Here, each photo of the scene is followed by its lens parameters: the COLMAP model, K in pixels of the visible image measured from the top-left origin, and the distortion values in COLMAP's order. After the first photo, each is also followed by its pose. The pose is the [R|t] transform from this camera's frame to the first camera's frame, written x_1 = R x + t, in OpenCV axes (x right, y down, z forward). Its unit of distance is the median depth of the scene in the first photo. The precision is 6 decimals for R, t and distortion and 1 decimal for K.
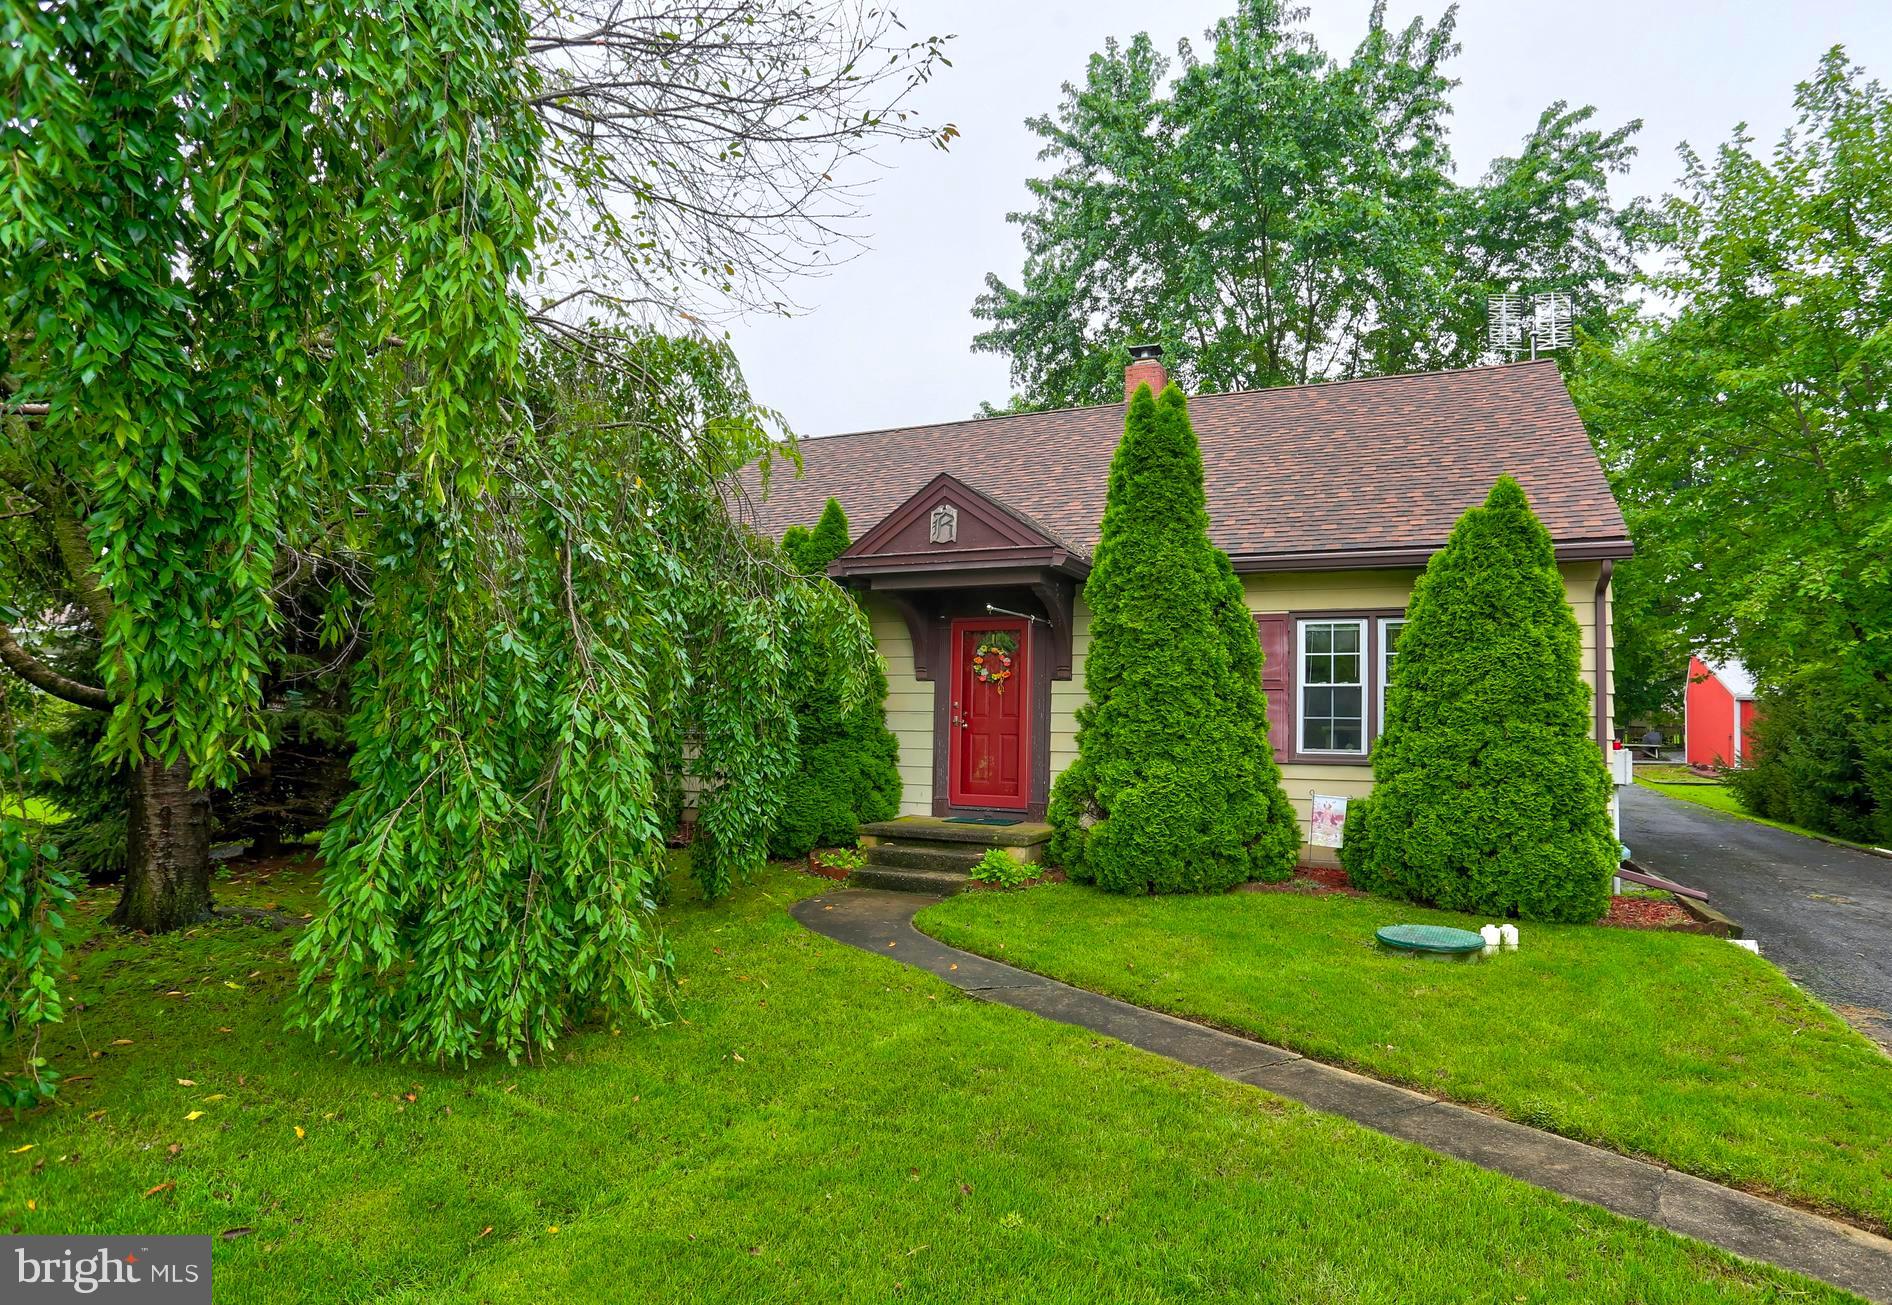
lens RADIAL K [[1032.0, 0, 1058.7], [0, 1032.0, 693.8], [0, 0, 1]] dist [-0.049142, 0.016571]
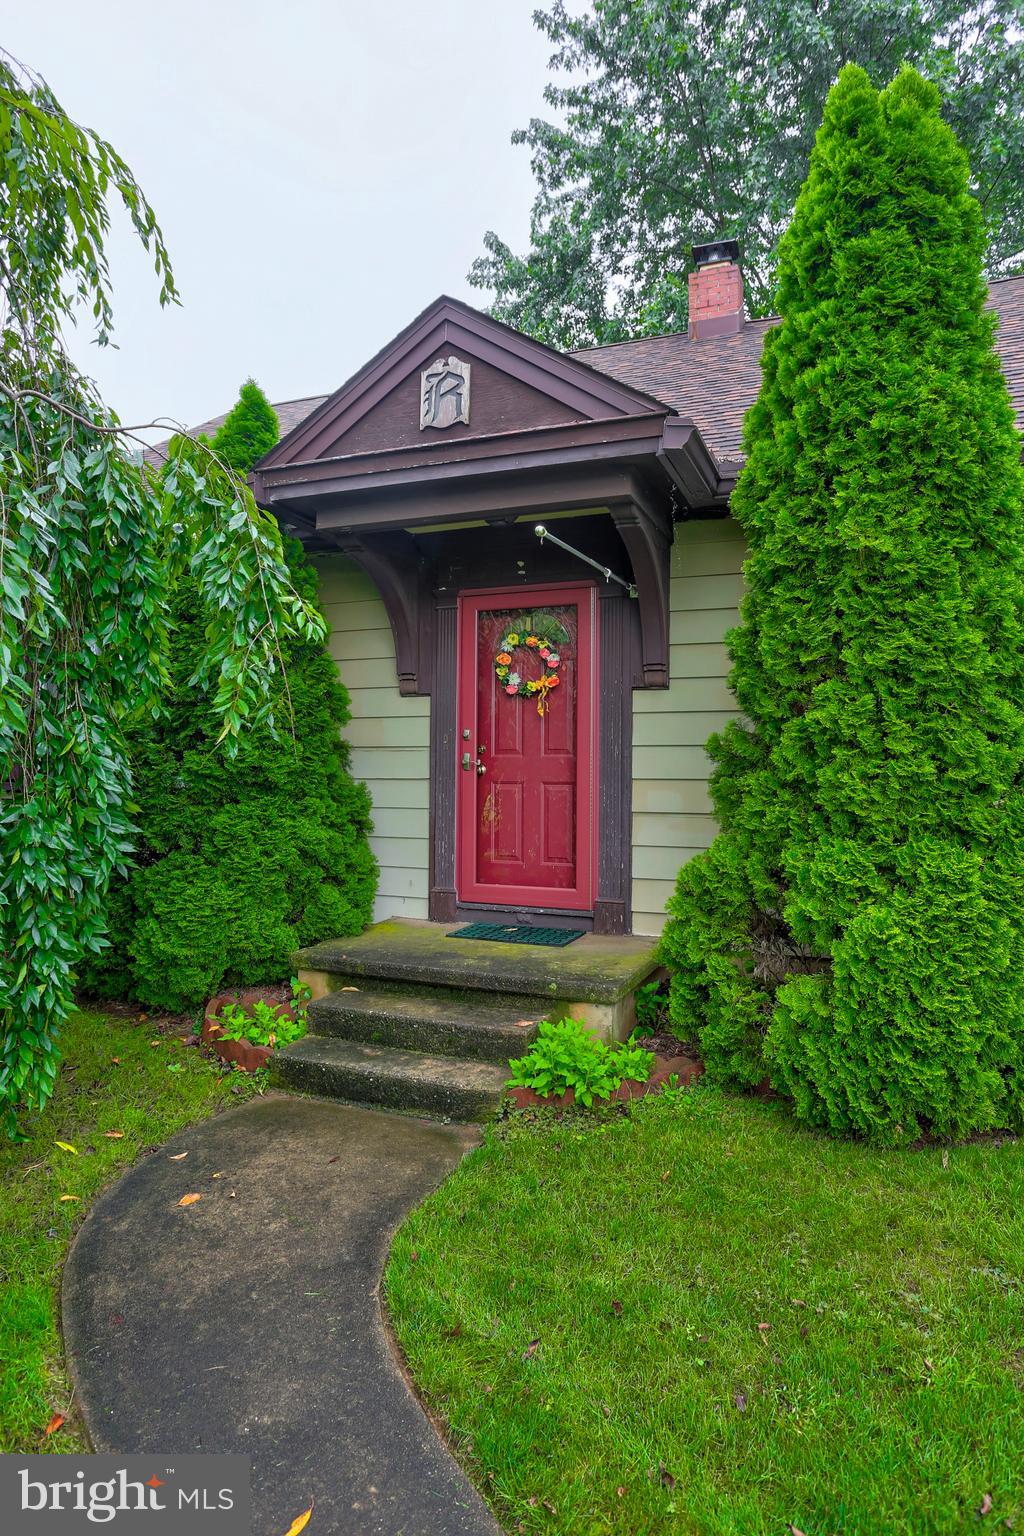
lens RADIAL K [[981.9, 0, 560.7], [0, 981.9, 755.1], [0, 0, 1]] dist [-0.019687, 0.004006]
pose [[0.999862, -0.009005, 0.013960, -0.066931], [0.008778, 0.999830, 0.016210, 0.017298], [-0.014104, -0.016085, 0.999771, 0.540488]]
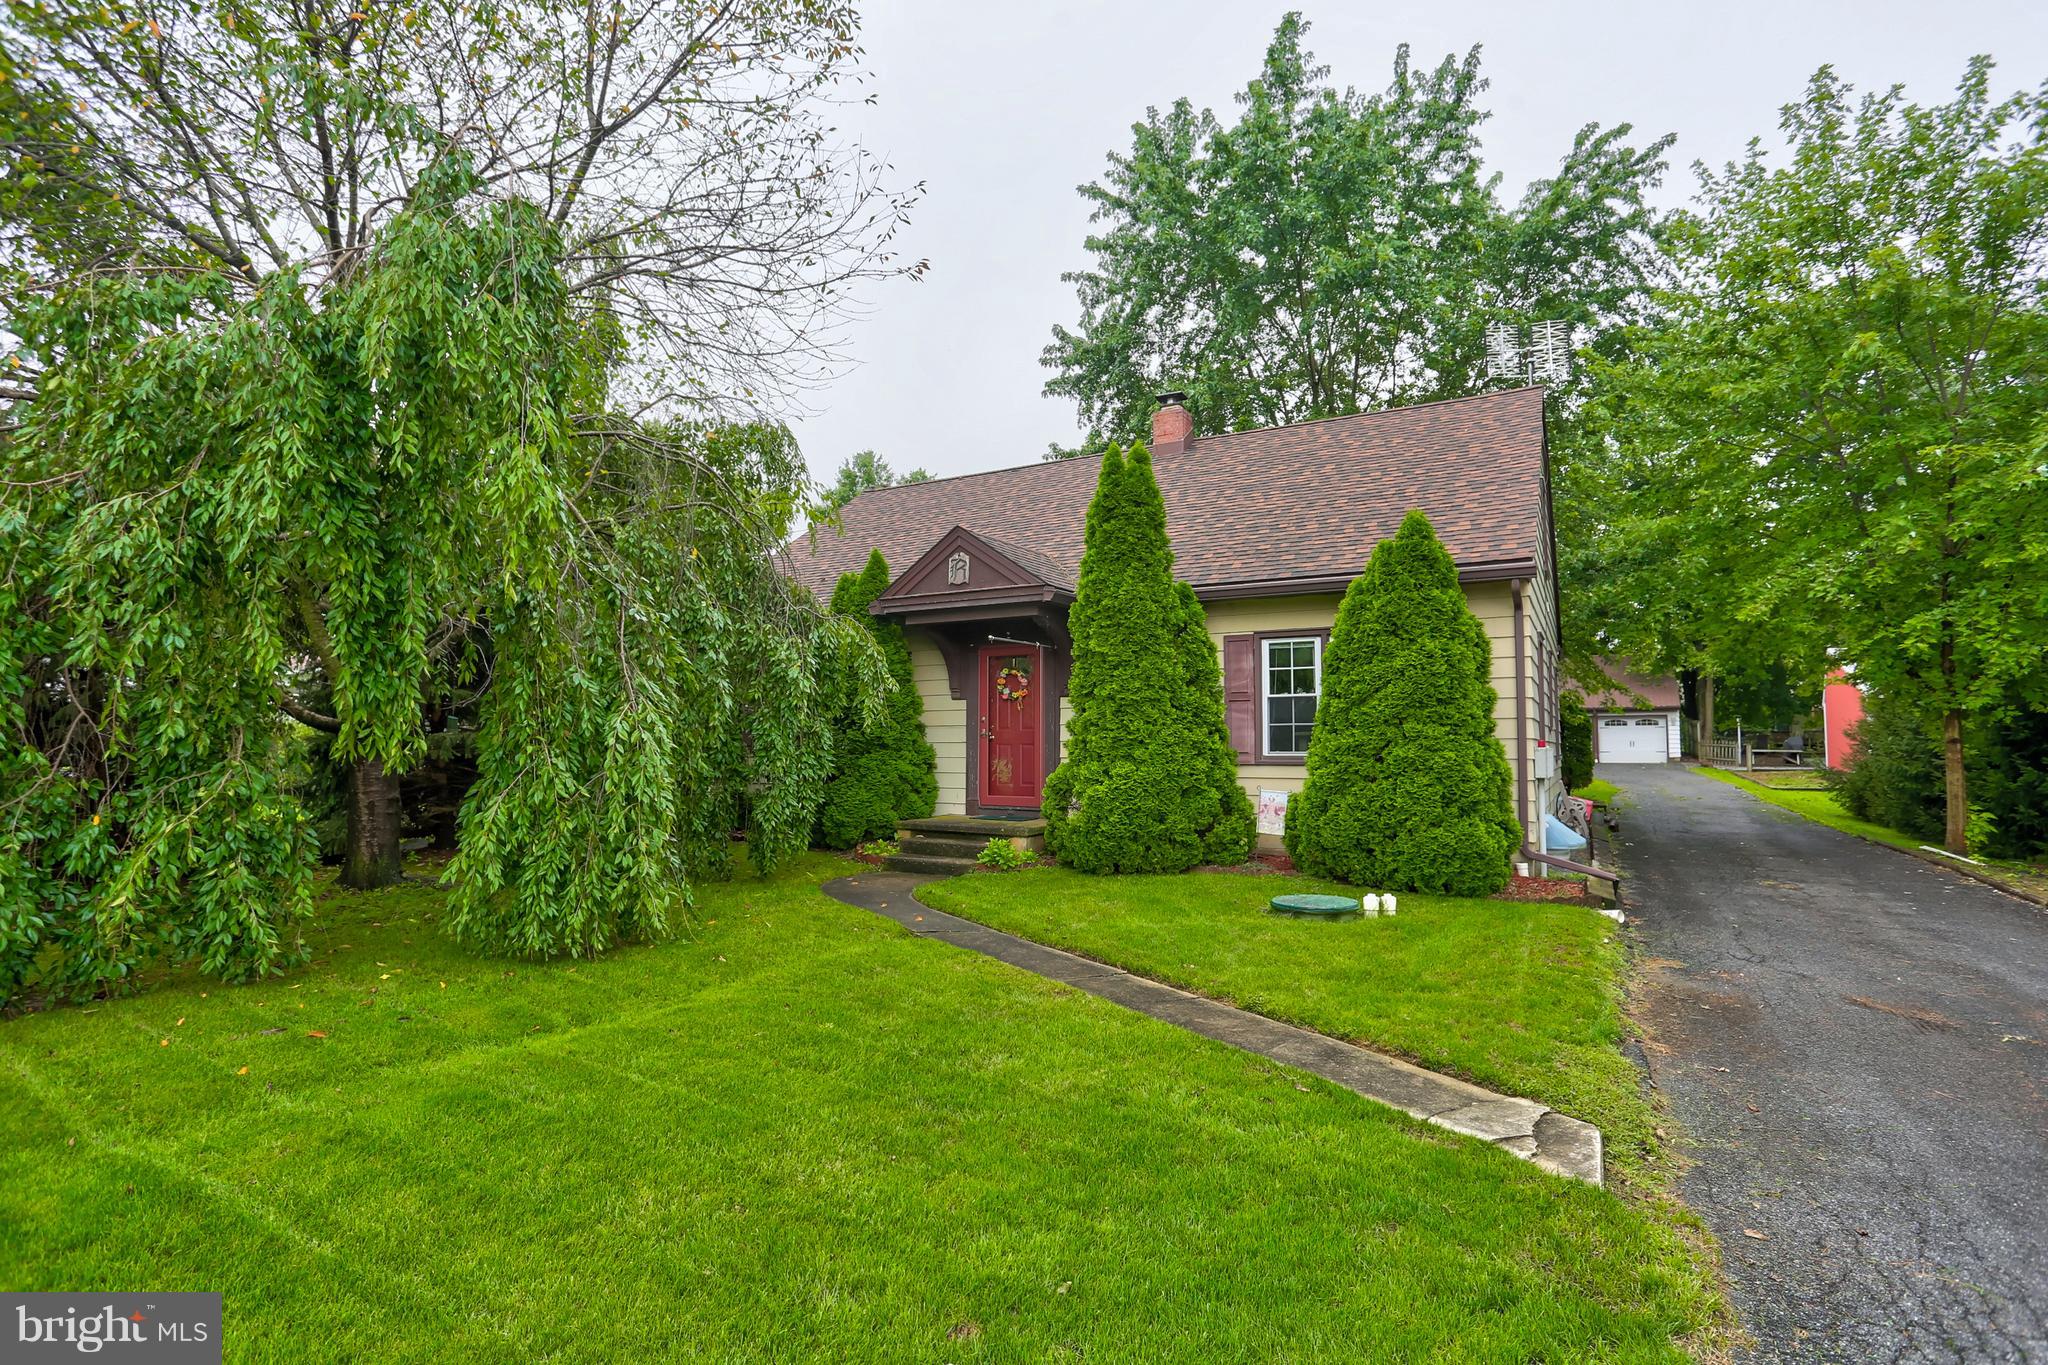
lens RADIAL K [[1015.8, 0, 1032.2], [0, 1015.8, 688.8], [0, 0, 1]] dist [-0.050277, 0.012737]
pose [[0.989175, -0.023324, -0.144874, 0.155193], [0.020065, 0.999513, -0.023914, 0.005627], [0.145361, 0.020748, 0.989161, -0.167222]]
